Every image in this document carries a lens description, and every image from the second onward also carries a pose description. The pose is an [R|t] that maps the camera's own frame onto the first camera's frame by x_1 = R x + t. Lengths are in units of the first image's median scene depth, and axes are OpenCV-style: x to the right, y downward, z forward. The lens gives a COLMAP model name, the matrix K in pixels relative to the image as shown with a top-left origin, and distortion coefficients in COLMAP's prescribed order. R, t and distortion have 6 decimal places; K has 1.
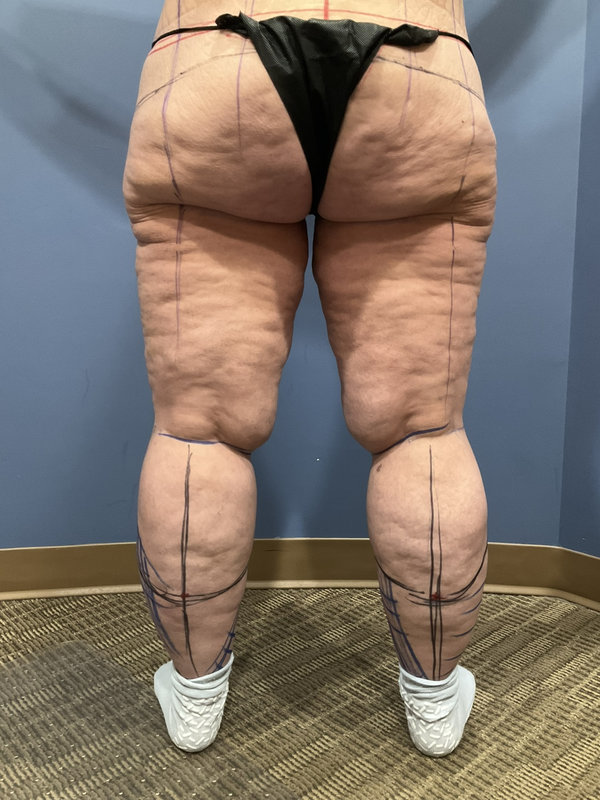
lens RADIAL K [[679.2, 0, 300.9], [0, 679.2, 395.5], [0, 0, 1]] dist [-0.001549, -0.004858]
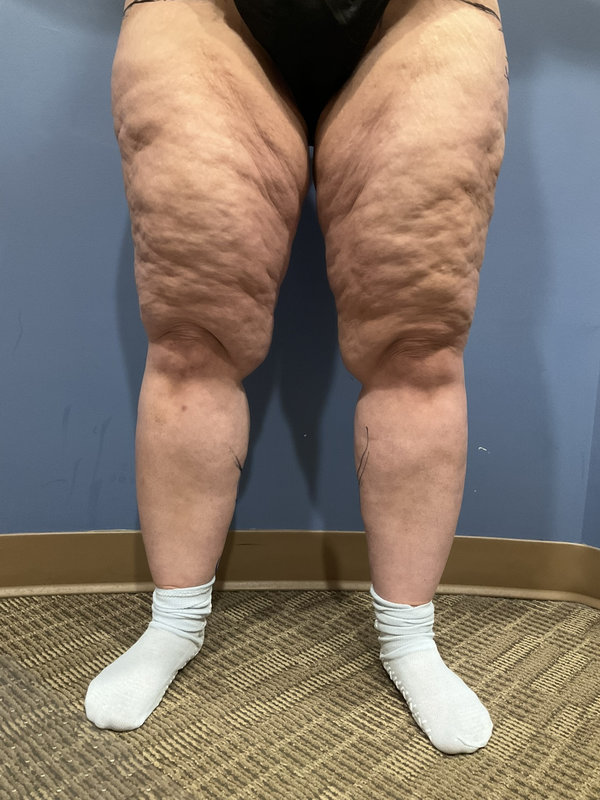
lens RADIAL K [[679.2, 0, 301.1], [0, 679.2, 407.0], [0, 0, 1]] dist [-0.001549, -0.004858]
pose [[0.996093, 0.028855, 0.083467, -0.064747], [-0.030189, 0.999435, 0.014761, 0.062082], [-0.082994, -0.017223, 0.996401, 0.232151]]
